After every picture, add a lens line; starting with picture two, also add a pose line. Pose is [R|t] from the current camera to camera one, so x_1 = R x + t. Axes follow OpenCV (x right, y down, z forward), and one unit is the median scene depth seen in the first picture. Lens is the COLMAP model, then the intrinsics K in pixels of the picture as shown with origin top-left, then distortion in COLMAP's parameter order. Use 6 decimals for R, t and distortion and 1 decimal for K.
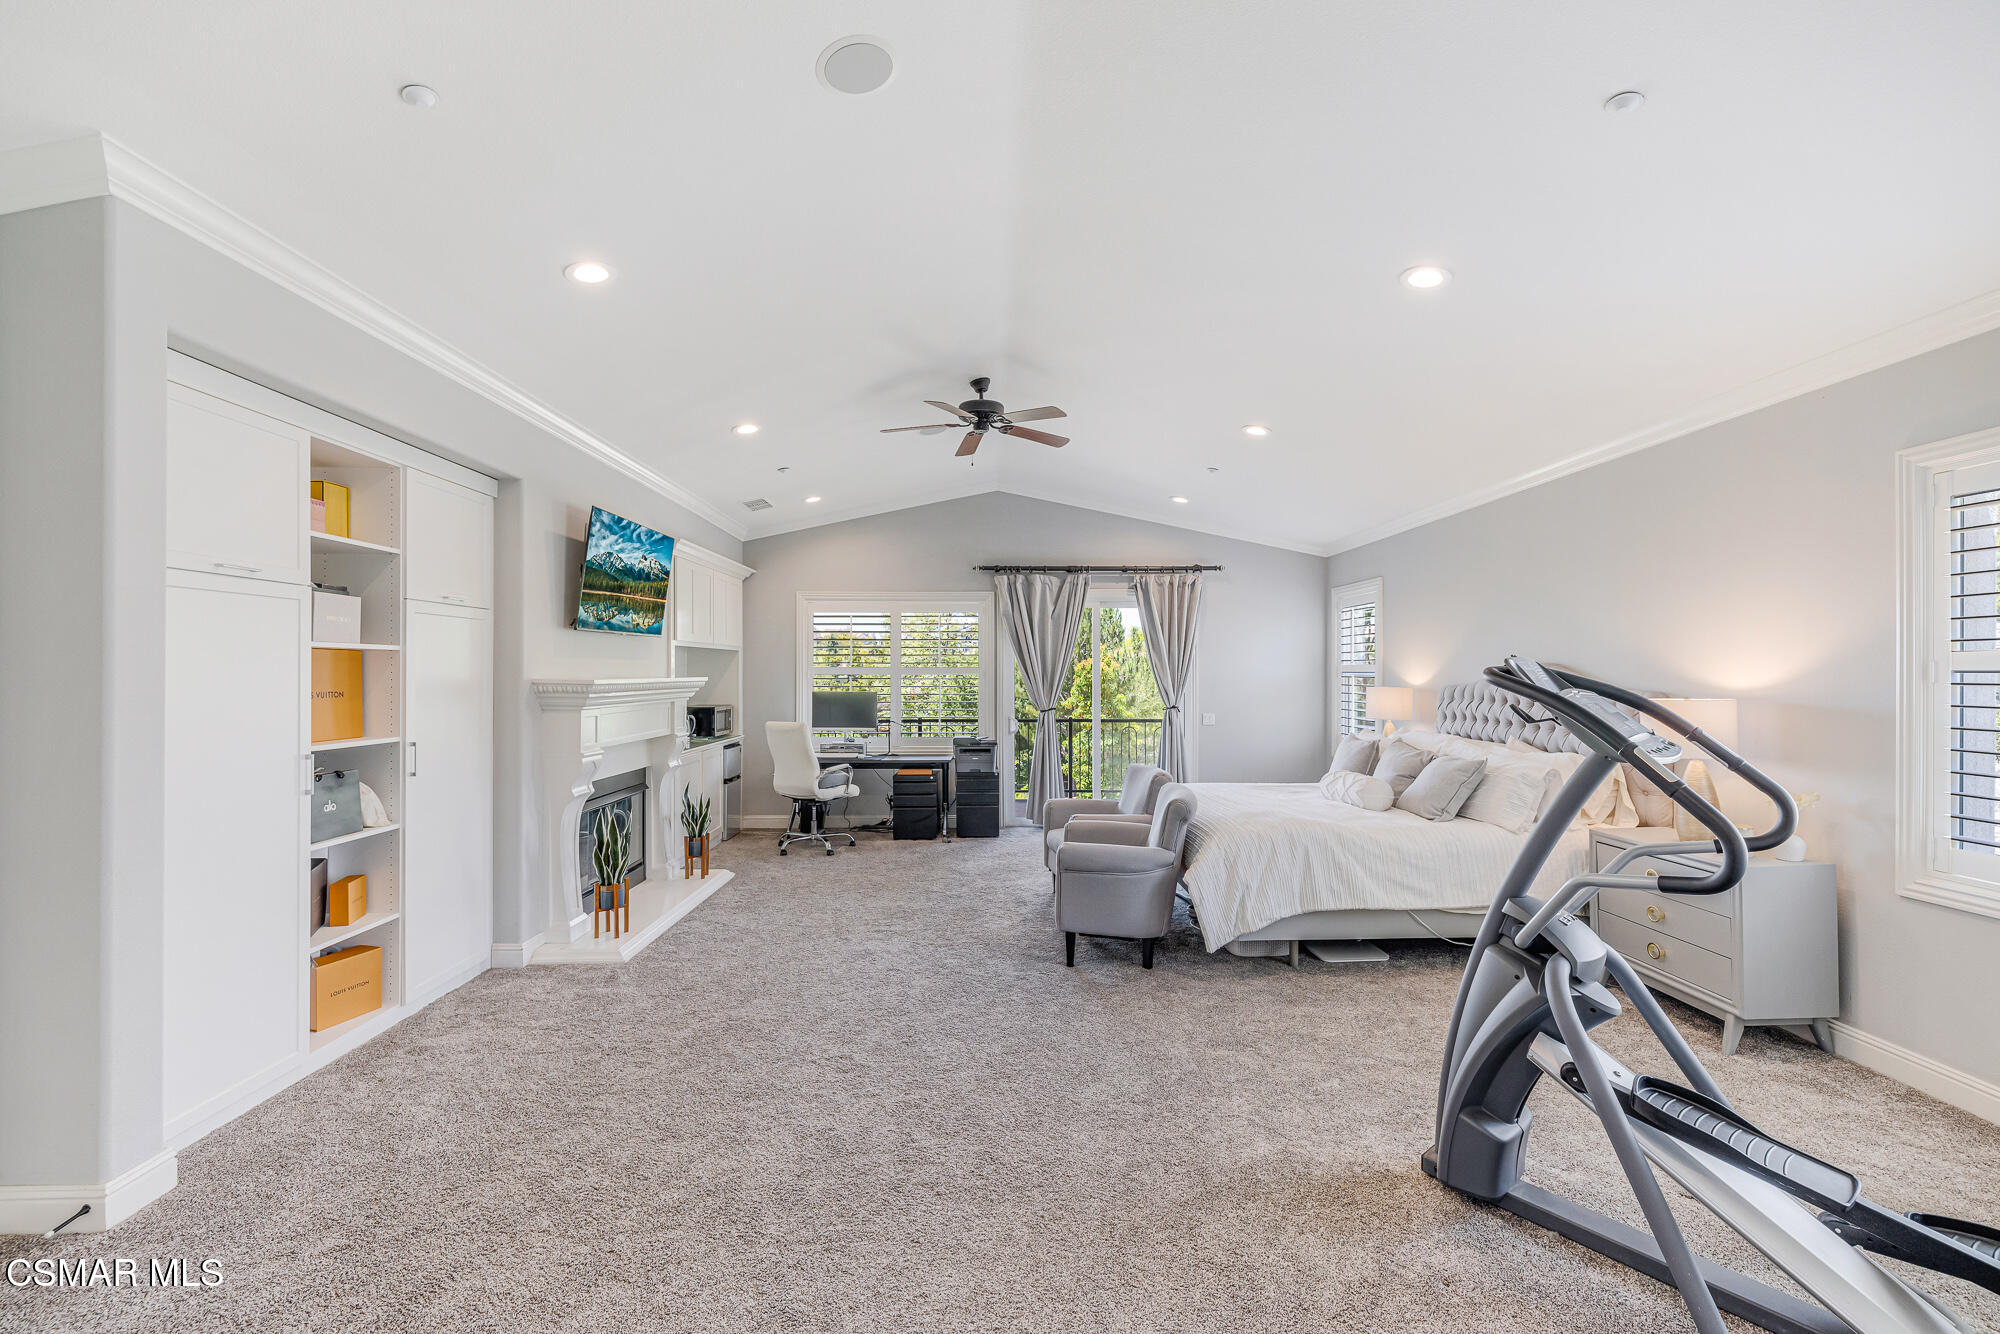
lens RADIAL K [[839.8, 0, 1005.2], [0, 839.8, 667.1], [0, 0, 1]] dist [0.003334, 0.000555]
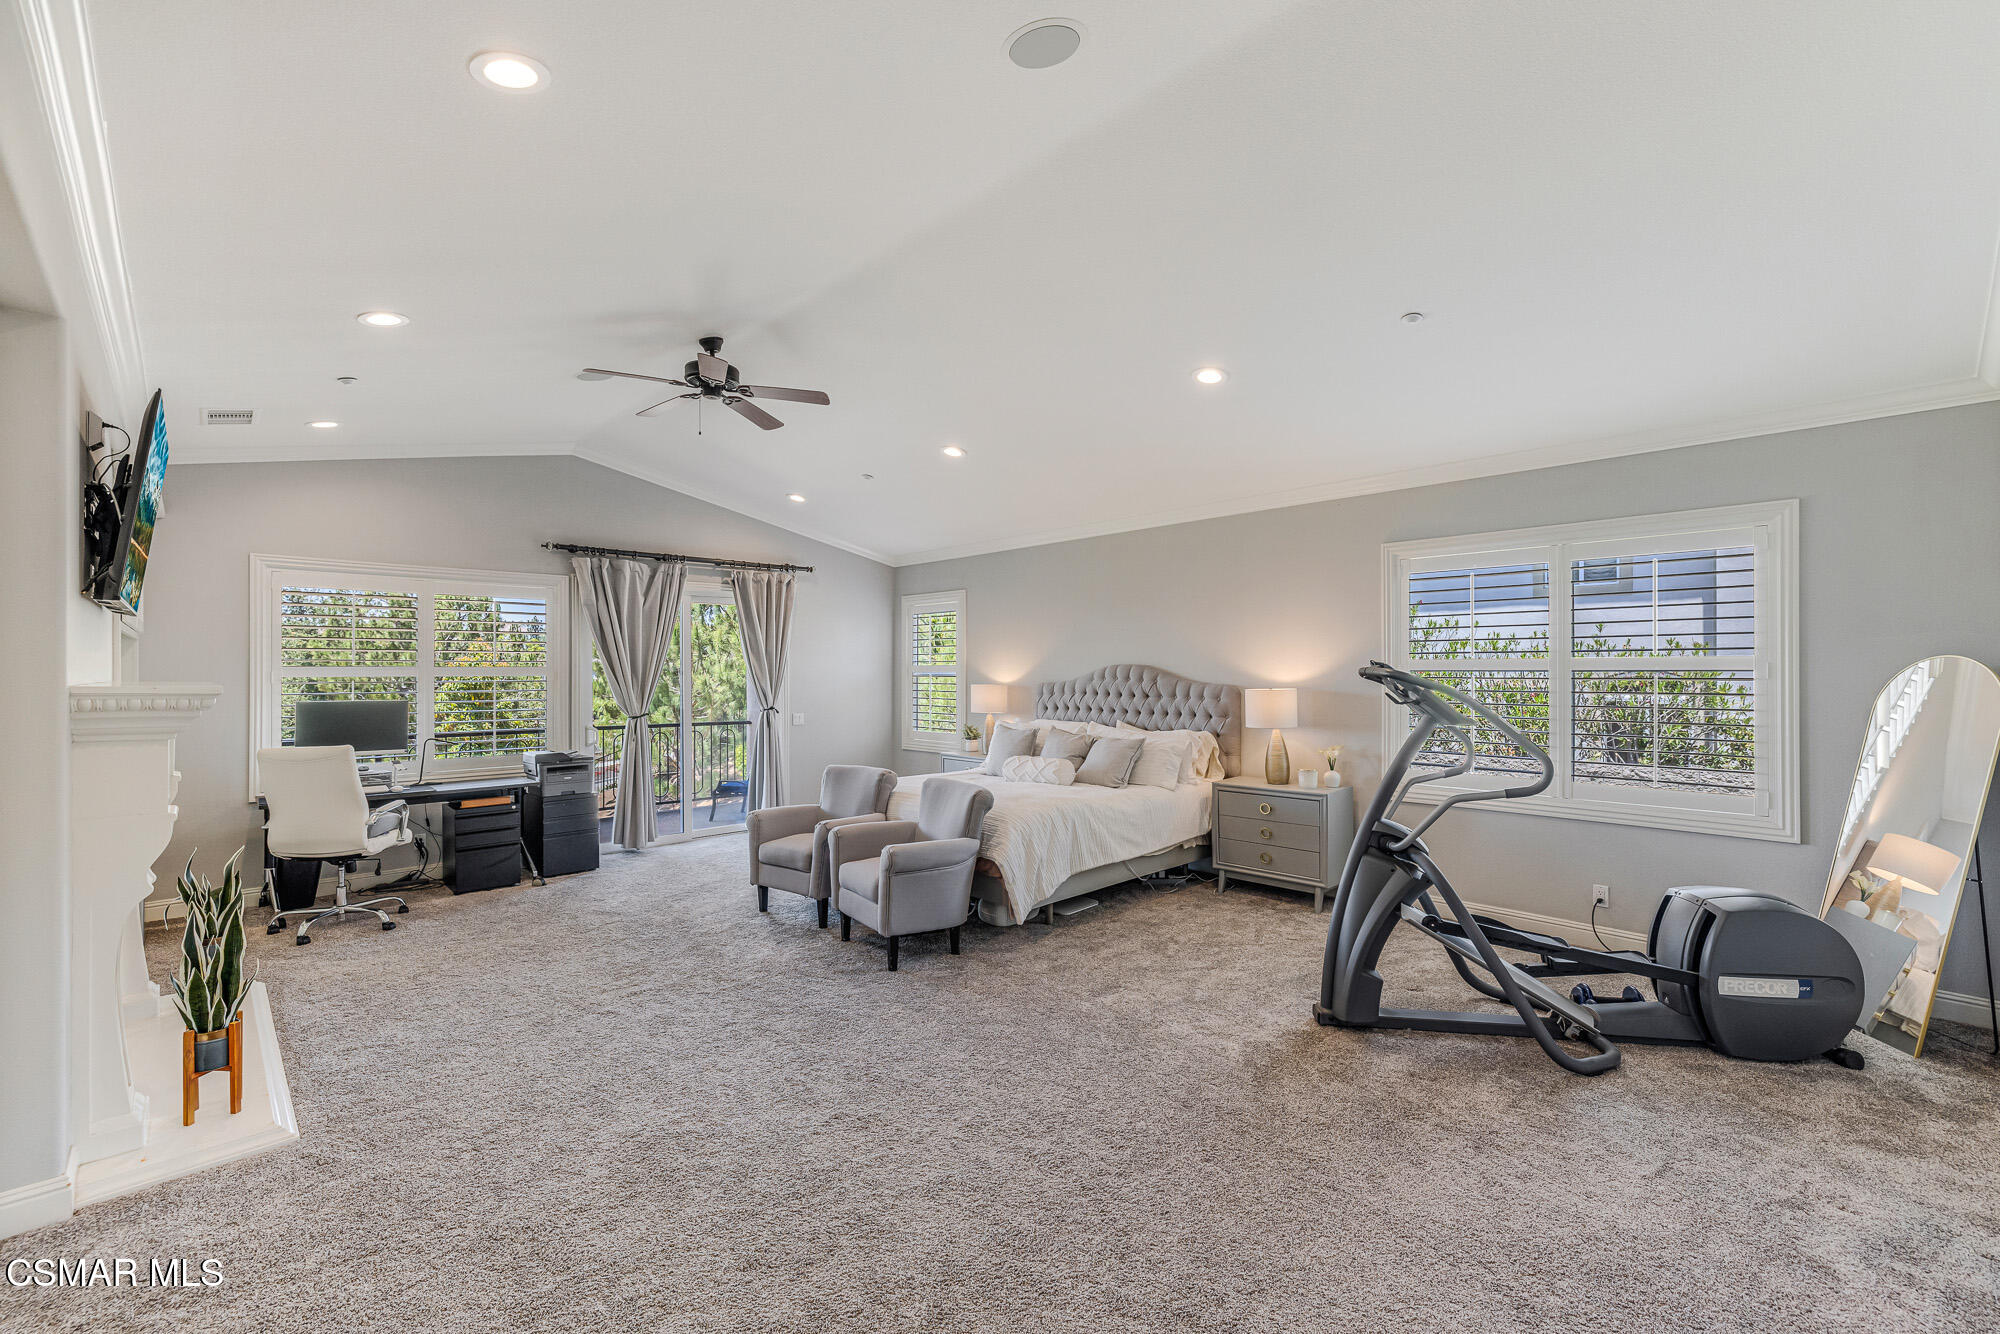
lens RADIAL K [[839.8, 0, 1005.2], [0, 839.8, 667.1], [0, 0, 1]] dist [0.003334, 0.000555]
pose [[0.733725, 0.002148, 0.679443, -0.371070], [-0.002158, 0.999997, -0.000830, -0.000008], [-0.679443, -0.000858, 0.733728, 0.139000]]
